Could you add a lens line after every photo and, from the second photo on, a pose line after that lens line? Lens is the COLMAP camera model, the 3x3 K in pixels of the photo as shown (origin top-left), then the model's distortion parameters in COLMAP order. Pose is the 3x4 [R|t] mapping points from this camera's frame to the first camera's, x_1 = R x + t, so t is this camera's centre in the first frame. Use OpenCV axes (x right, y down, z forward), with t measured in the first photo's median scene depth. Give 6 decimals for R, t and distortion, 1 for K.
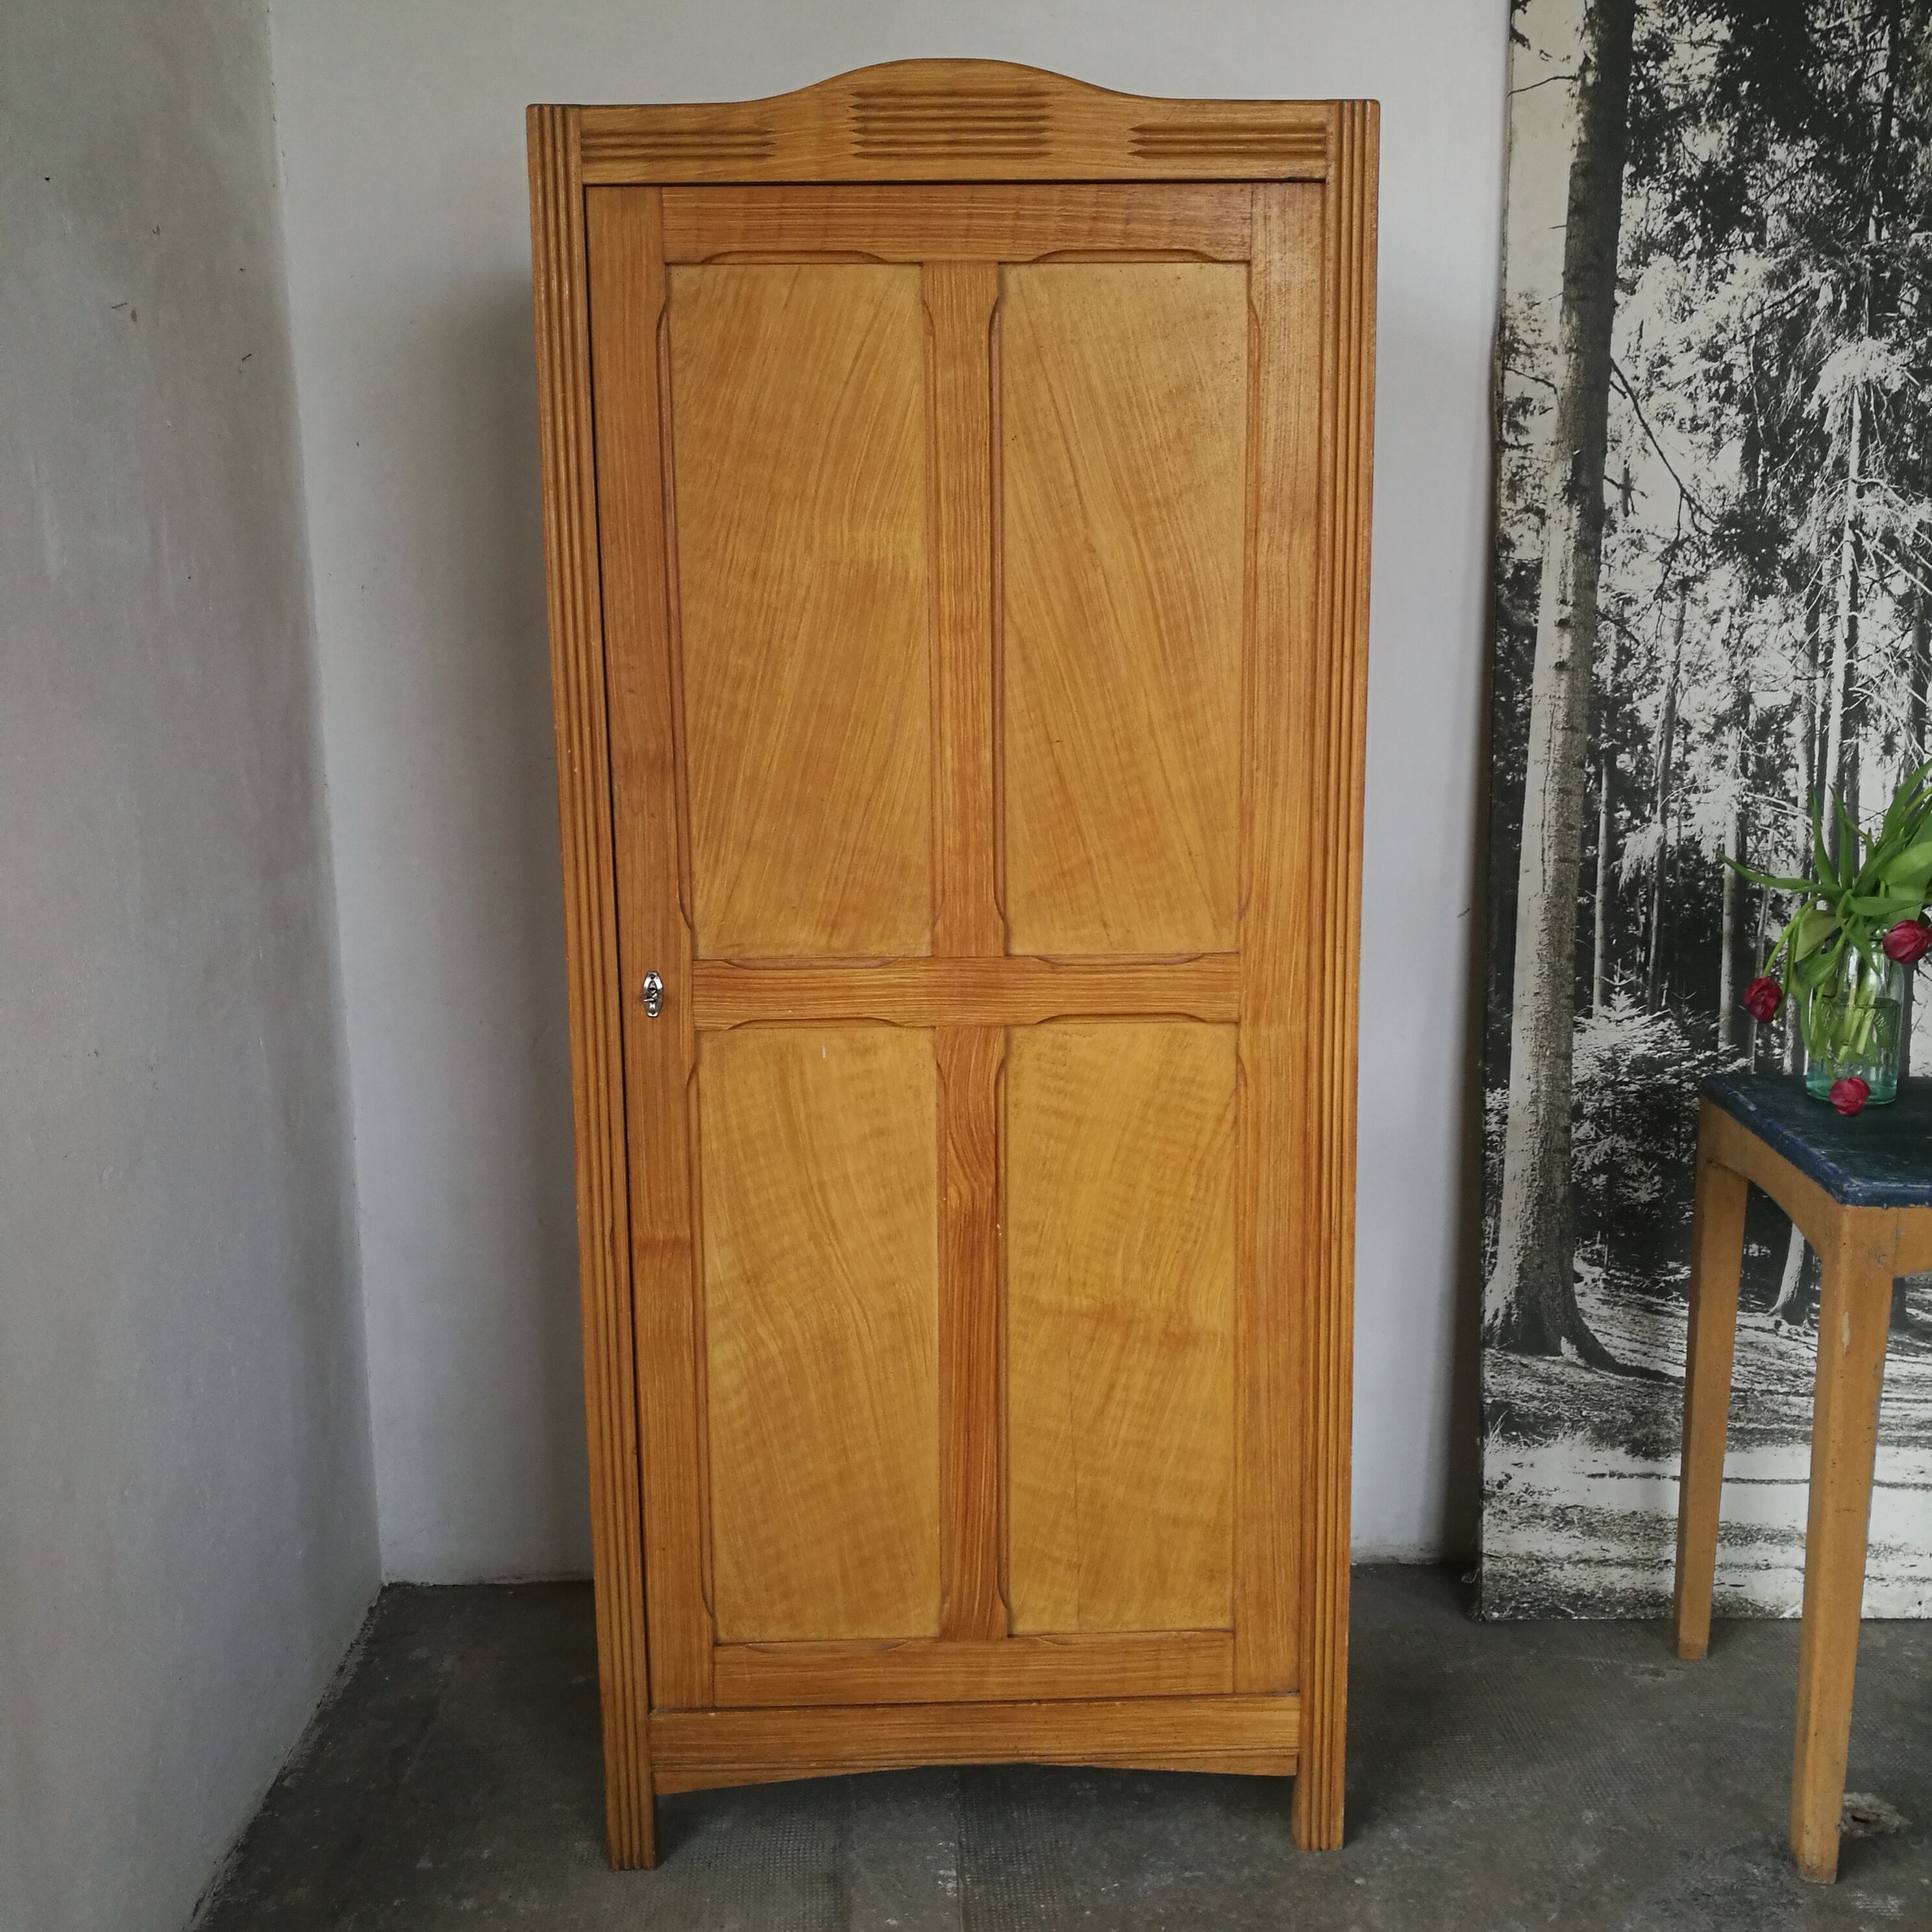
lens RADIAL K [[2010.5, 0, 972.5], [0, 2010.5, 963.1], [0, 0, 1]] dist [-0.009222, 0.000000]
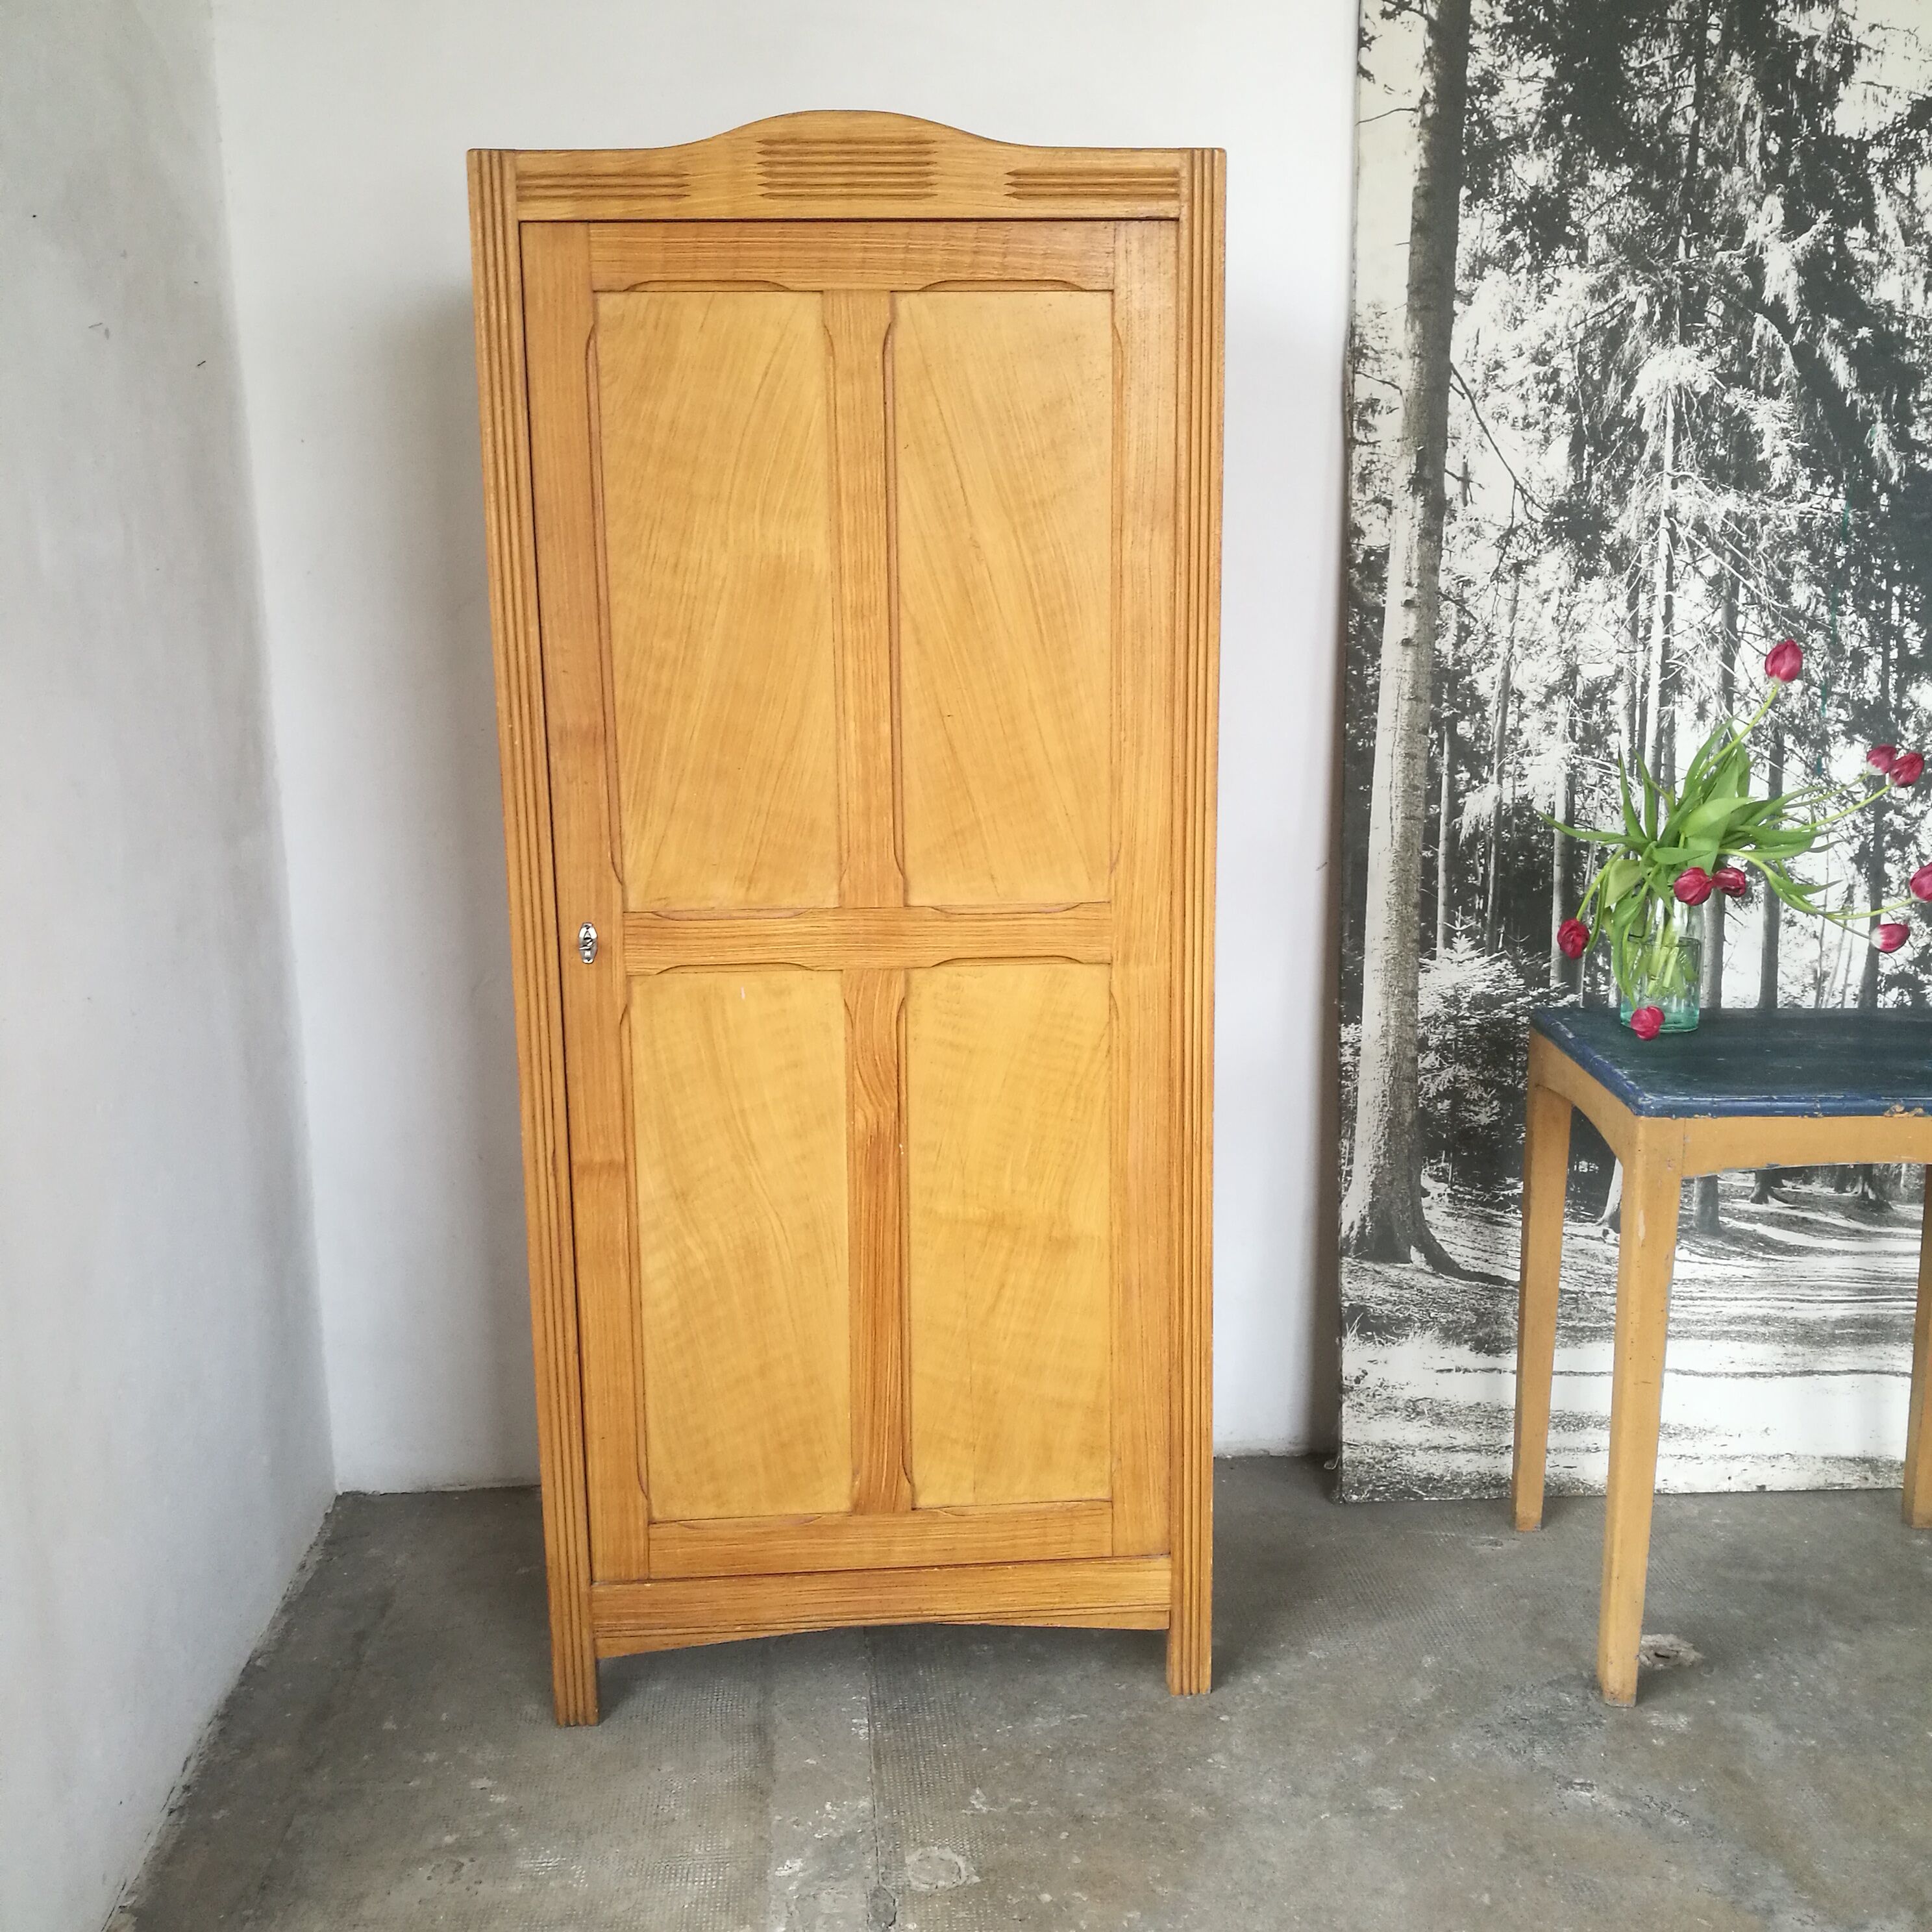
lens RADIAL K [[2010.5, 0, 973.6], [0, 2010.5, 957.9], [0, 0, 1]] dist [-0.009222, 0.000000]
pose [[0.999159, -0.008415, 0.040120, 0.008246], [0.007618, 0.999771, 0.019991, 0.002450], [-0.040279, -0.019668, 0.998995, -0.101262]]
